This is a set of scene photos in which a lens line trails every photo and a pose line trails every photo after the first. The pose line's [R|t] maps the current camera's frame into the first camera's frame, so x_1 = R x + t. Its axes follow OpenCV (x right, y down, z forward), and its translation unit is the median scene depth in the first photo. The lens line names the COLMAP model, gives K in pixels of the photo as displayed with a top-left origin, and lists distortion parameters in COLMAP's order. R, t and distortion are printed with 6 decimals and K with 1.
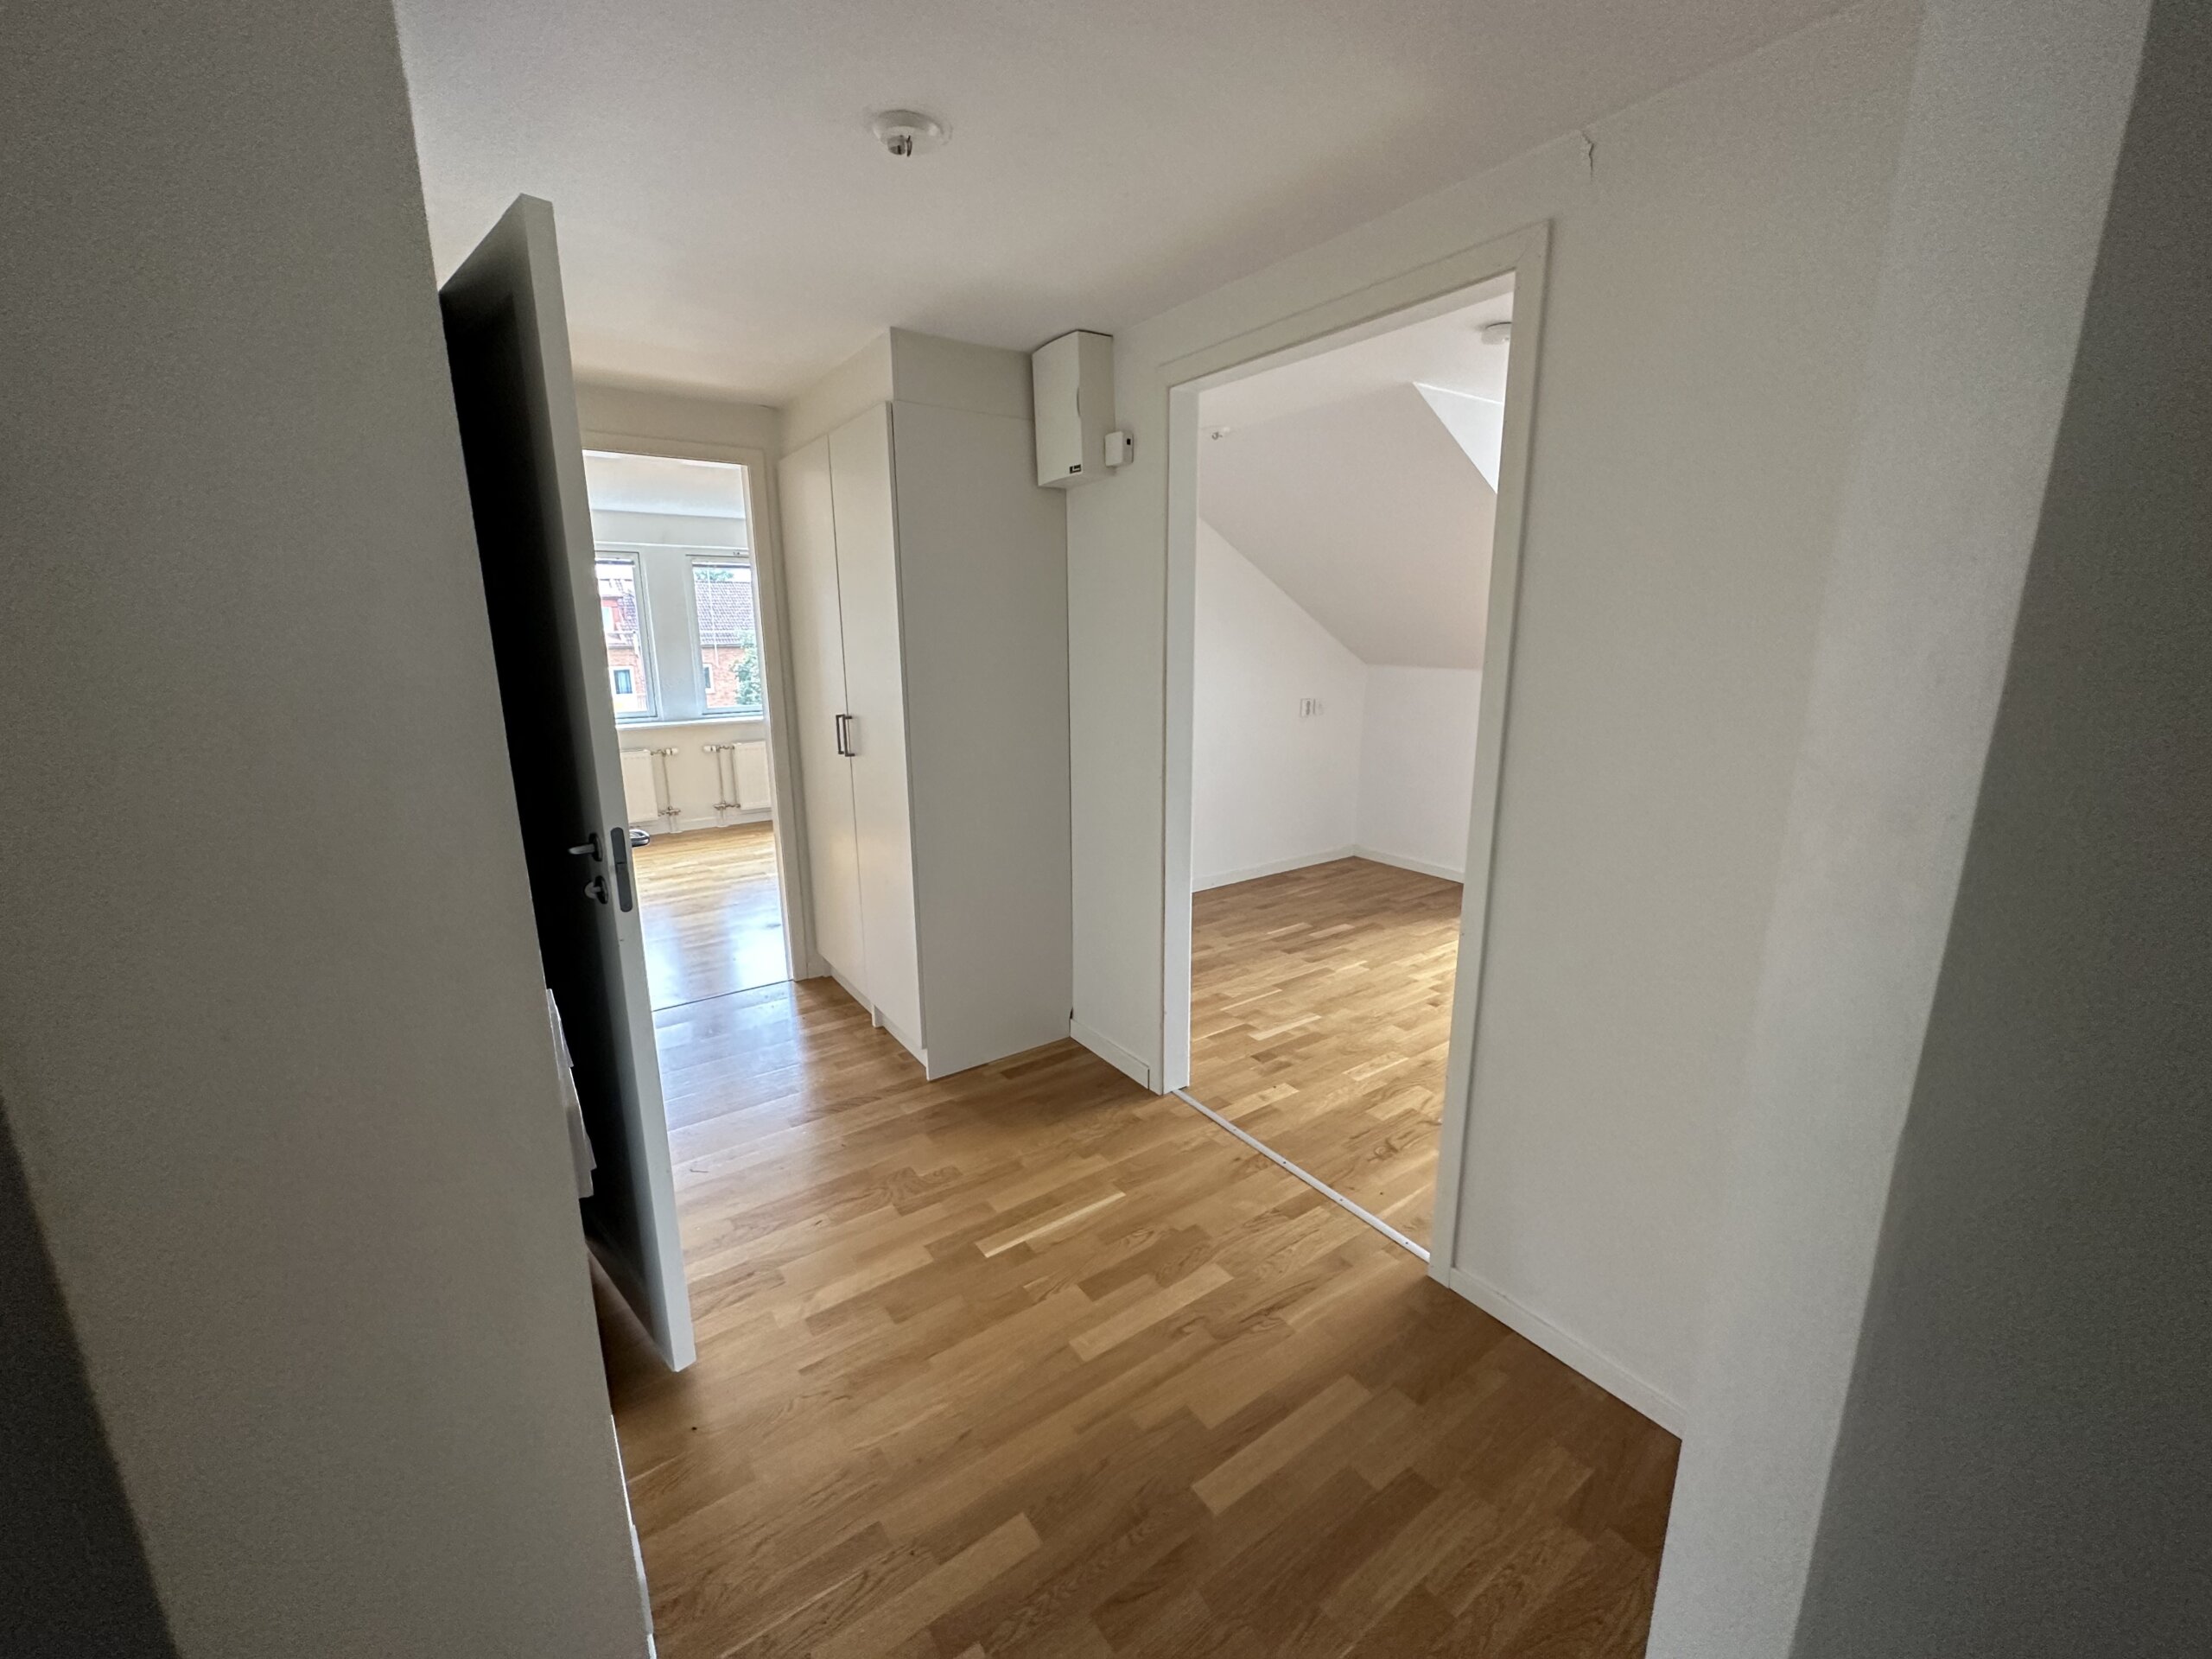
lens RADIAL K [[878.0, 0, 1097.8], [0, 878.0, 817.4], [0, 0, 1]] dist [-0.004178, 0.000566]
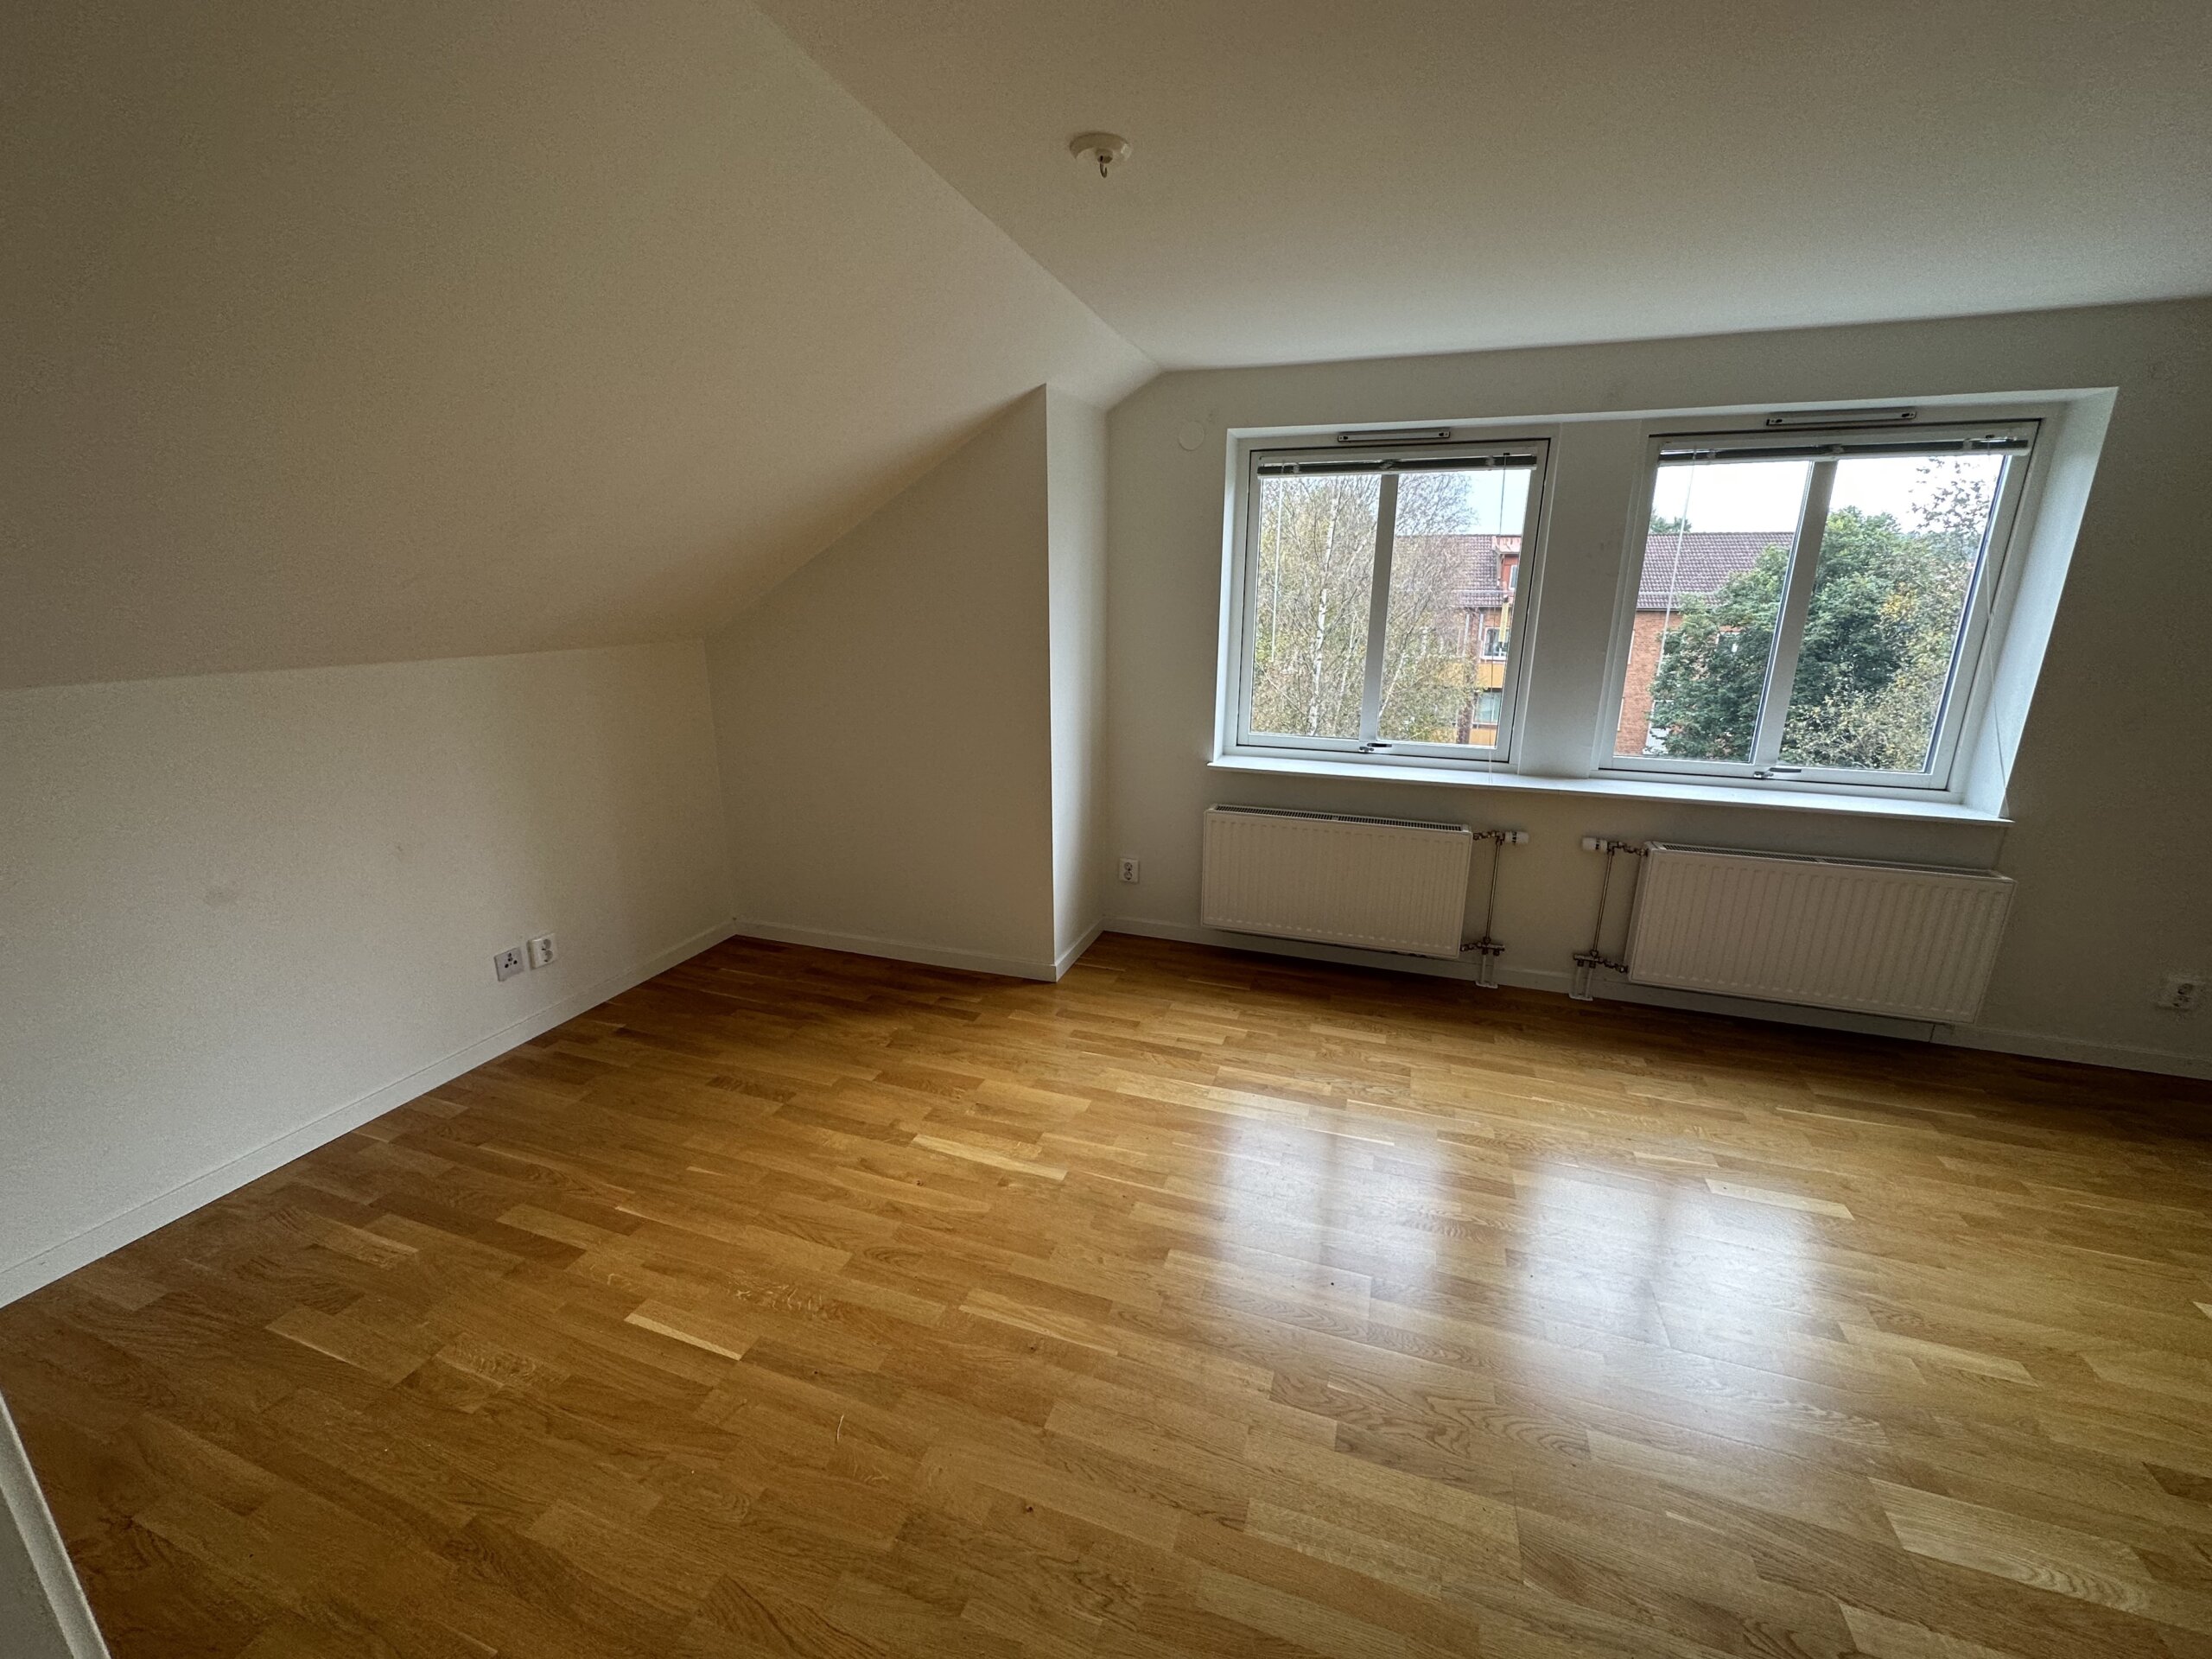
lens RADIAL K [[878.0, 0, 1104.6], [0, 878.0, 824.3], [0, 0, 1]] dist [-0.004178, 0.000566]
pose [[0.587018, 0.222798, -0.778312, -0.224141], [-0.182708, 0.973042, 0.140739, -0.107332], [0.788687, 0.059587, 0.611900, 0.484803]]
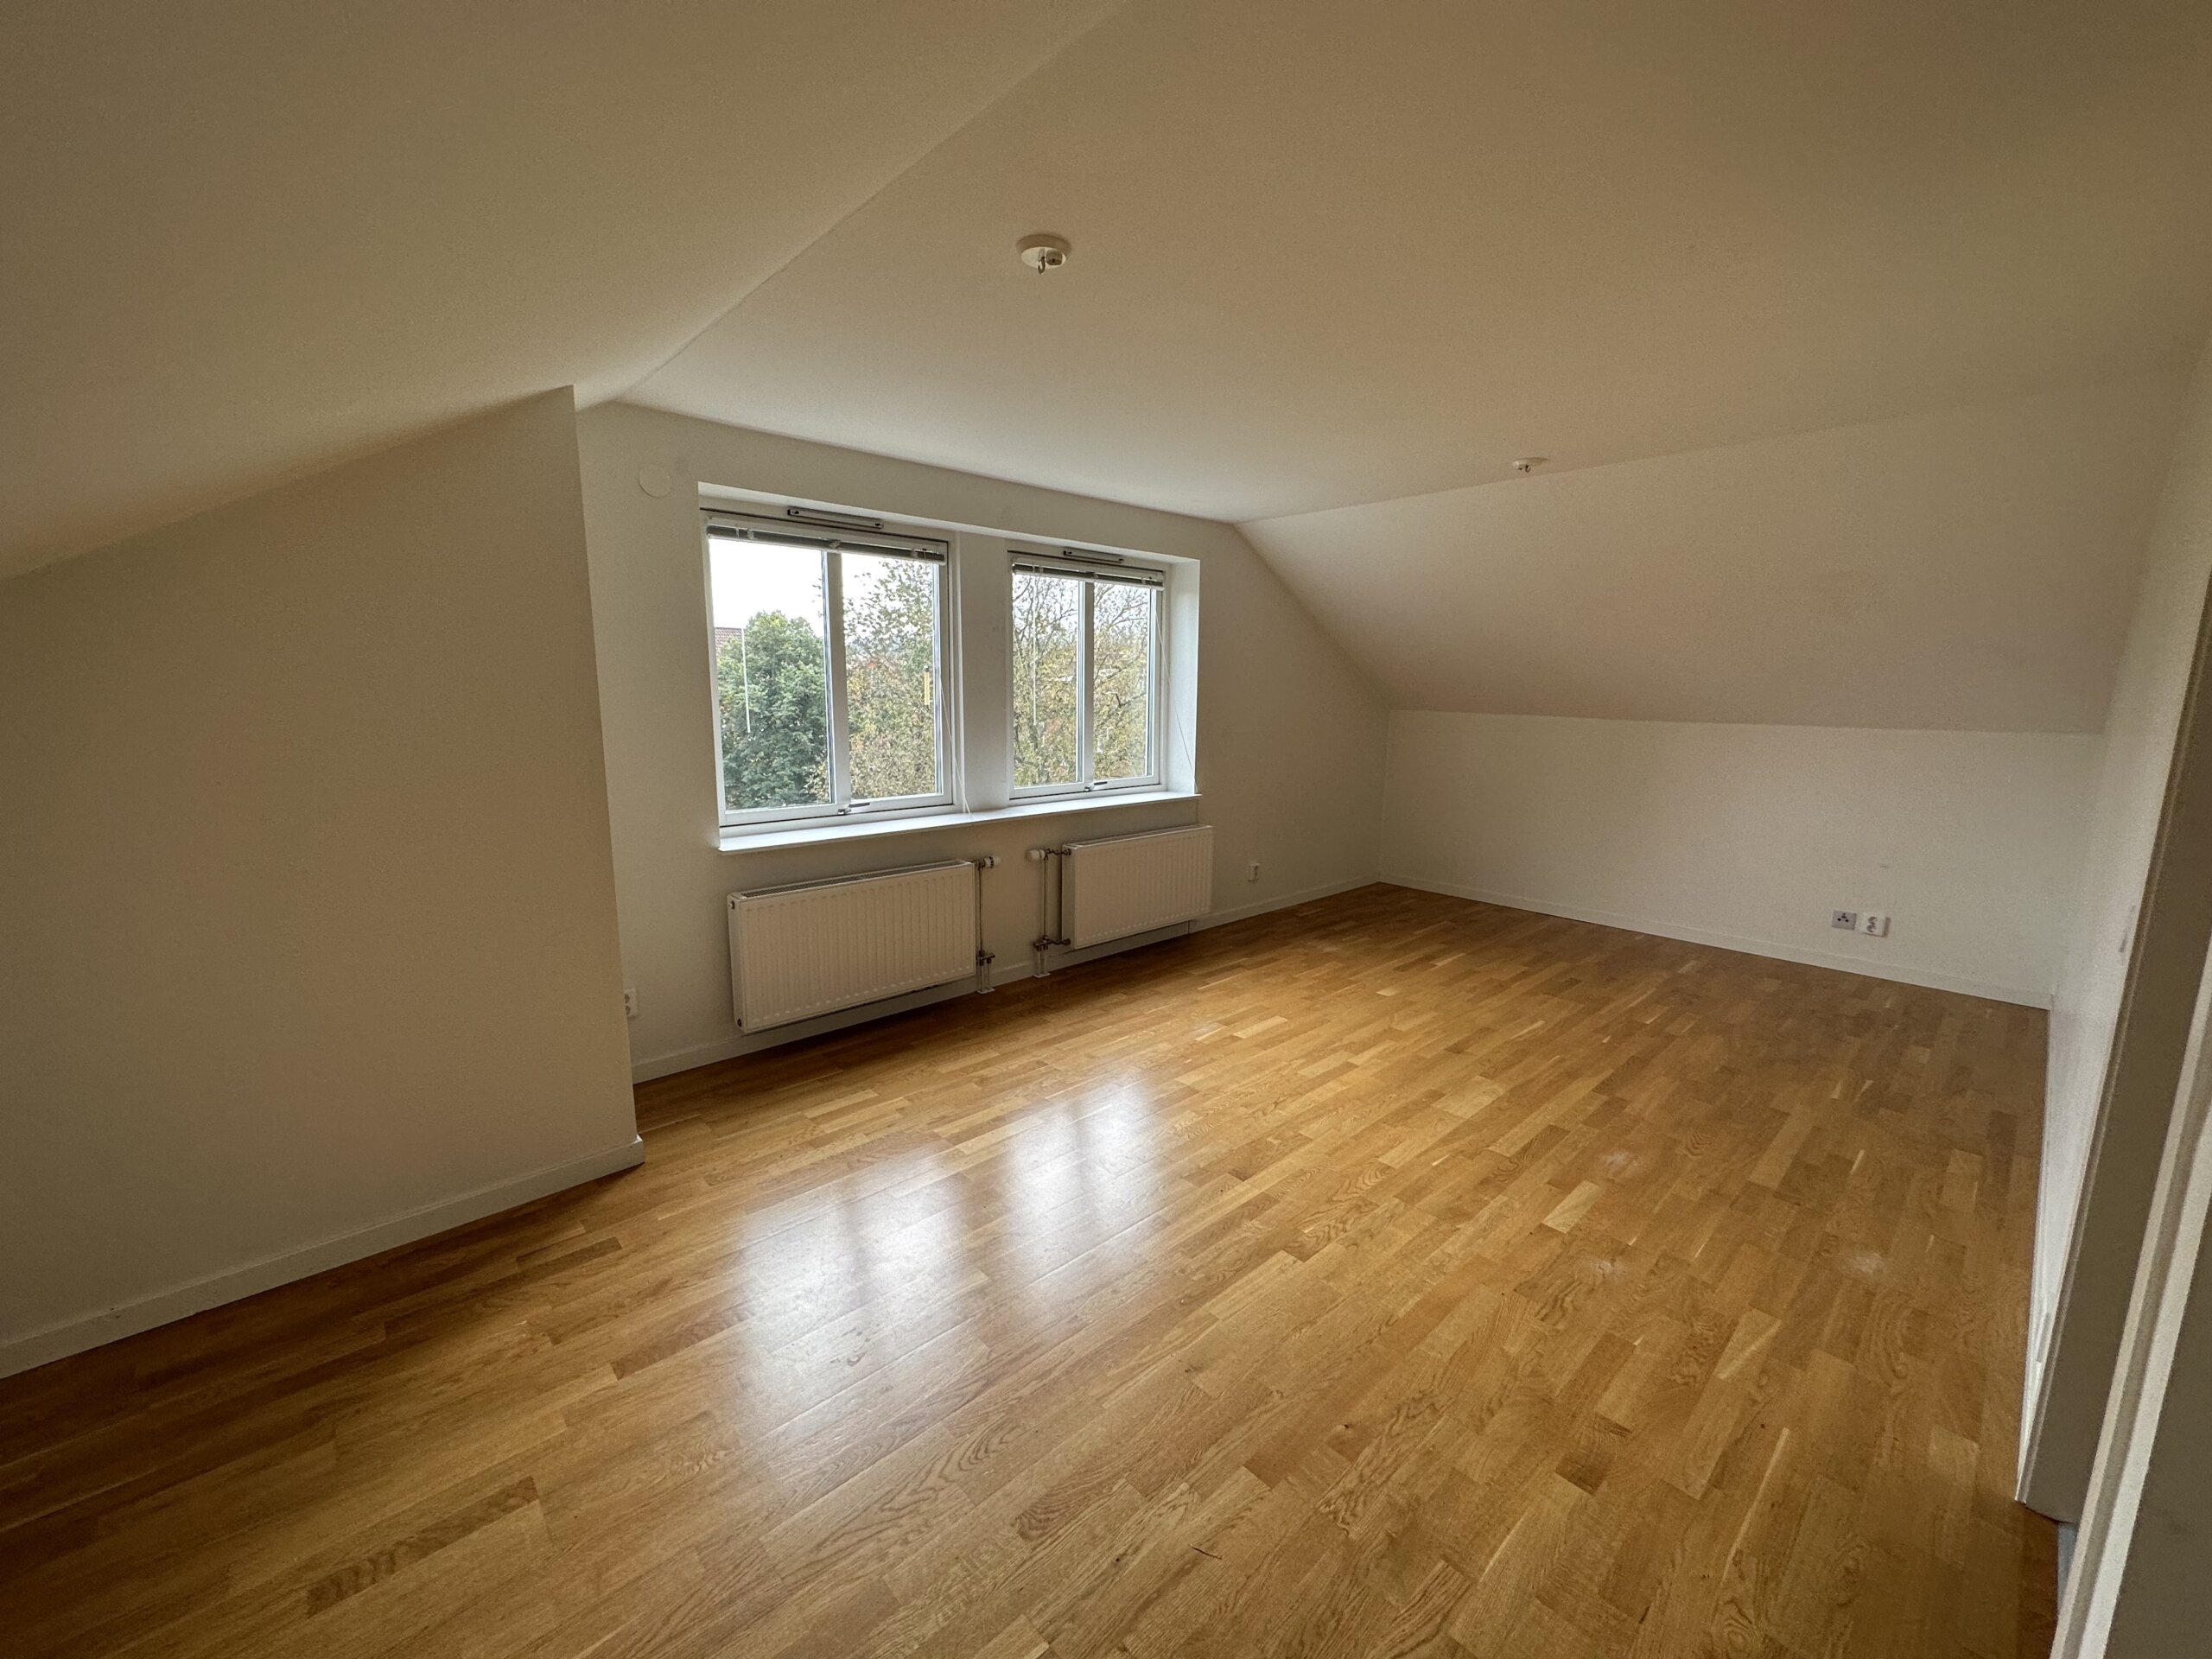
lens RADIAL K [[878.0, 0, 1108.1], [0, 878.0, 827.2], [0, 0, 1]] dist [-0.004178, 0.000566]
pose [[0.990859, -0.001548, 0.134891, -0.473668], [0.008382, 0.998708, -0.050111, -0.065274], [-0.134639, 0.050783, 0.989593, 0.363615]]
